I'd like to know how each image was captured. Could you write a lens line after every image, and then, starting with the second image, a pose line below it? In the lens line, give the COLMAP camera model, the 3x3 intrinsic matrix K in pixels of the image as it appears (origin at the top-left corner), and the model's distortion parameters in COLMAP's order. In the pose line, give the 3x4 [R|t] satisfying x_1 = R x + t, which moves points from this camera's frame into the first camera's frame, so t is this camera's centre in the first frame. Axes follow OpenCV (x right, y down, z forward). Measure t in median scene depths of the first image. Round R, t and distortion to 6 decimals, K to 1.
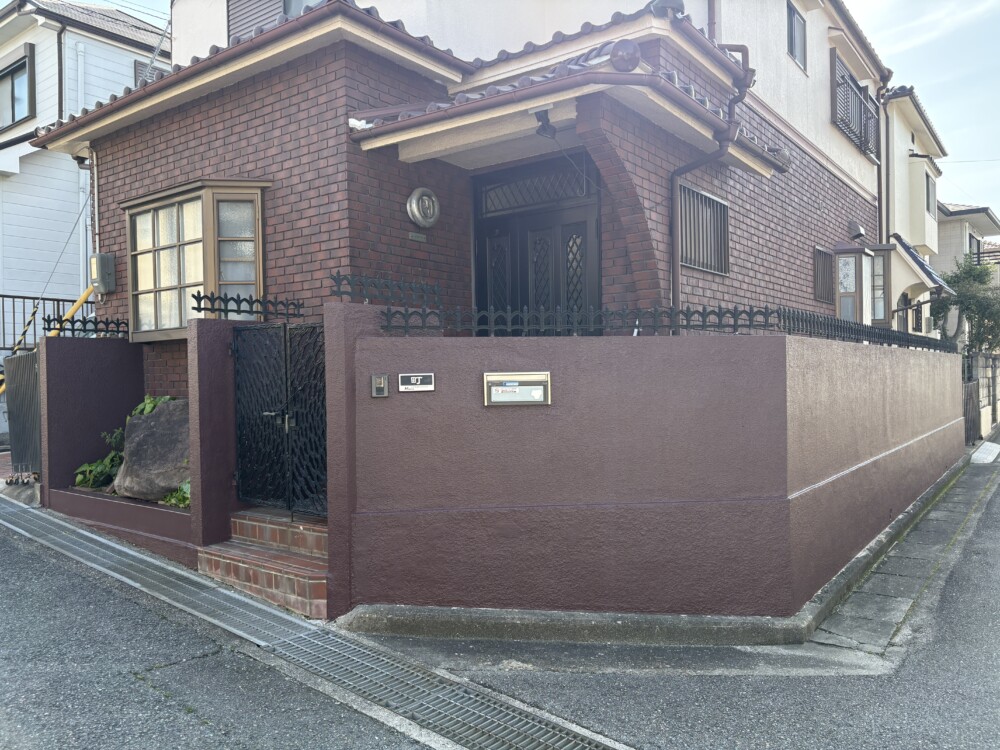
lens RADIAL K [[756.1, 0, 503.1], [0, 756.1, 386.7], [0, 0, 1]] dist [0.007378, 0.001456]
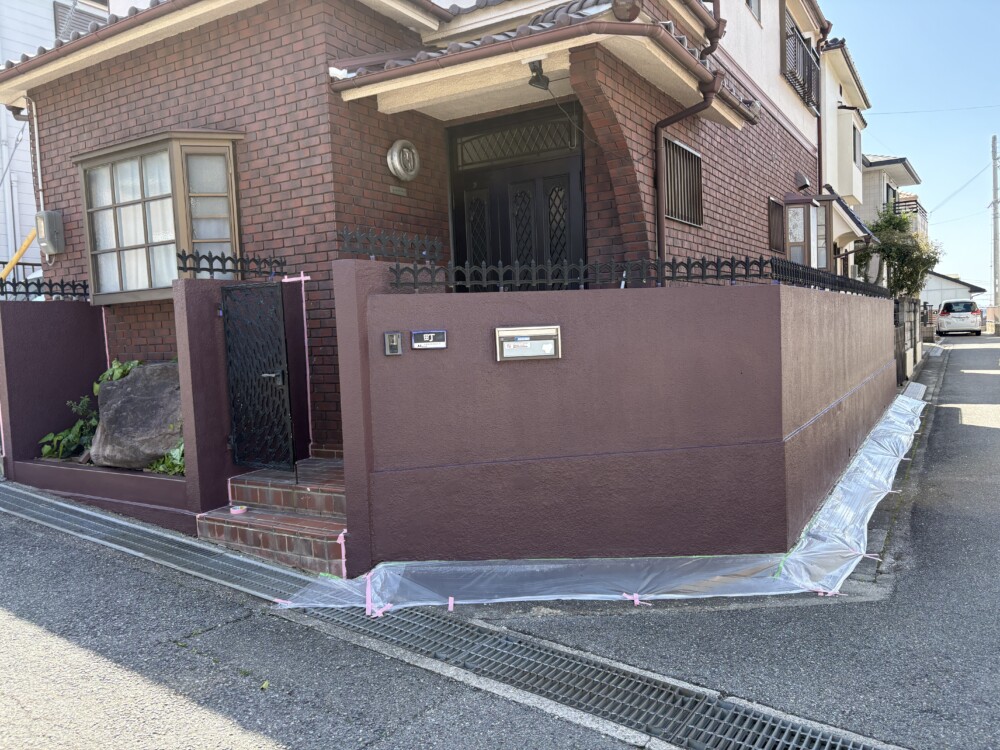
lens RADIAL K [[755.8, 0, 500.9], [0, 755.8, 383.7], [0, 0, 1]] dist [0.007045, -0.006484]
pose [[0.995251, -0.030764, 0.092355, -0.084159], [0.025545, 0.998037, 0.057173, -0.001418], [-0.093933, -0.054543, 0.994083, -0.000255]]
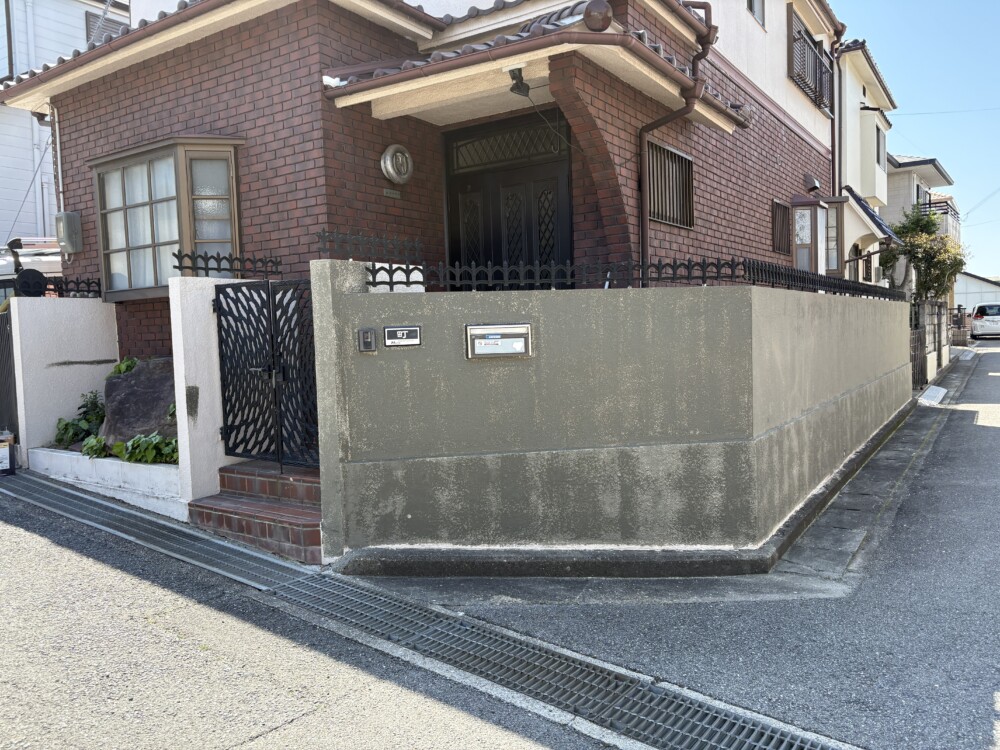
lens RADIAL K [[755.4, 0, 500.0], [0, 755.4, 375.0], [0, 0, 1]] dist [0.003101, 0.003757]
pose [[0.998600, -0.018886, 0.049415, -0.024474], [0.016669, 0.998853, 0.044892, 0.002162], [-0.050206, -0.044005, 0.997769, -0.031634]]
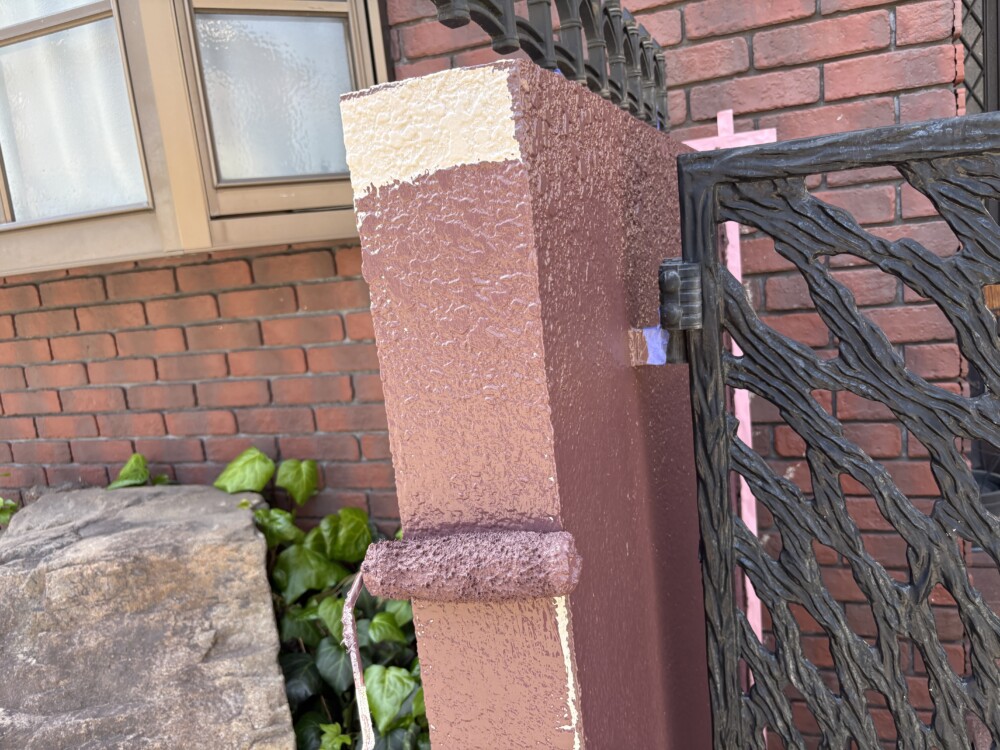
lens RADIAL K [[755.8, 0, 500.9], [0, 755.8, 383.7], [0, 0, 1]] dist [0.007045, -0.006484]
pose [[0.954482, -0.129671, 0.268606, -0.380922], [0.091584, 0.984463, 0.149816, -0.056811], [-0.283859, -0.118397, 0.951528, 0.789138]]
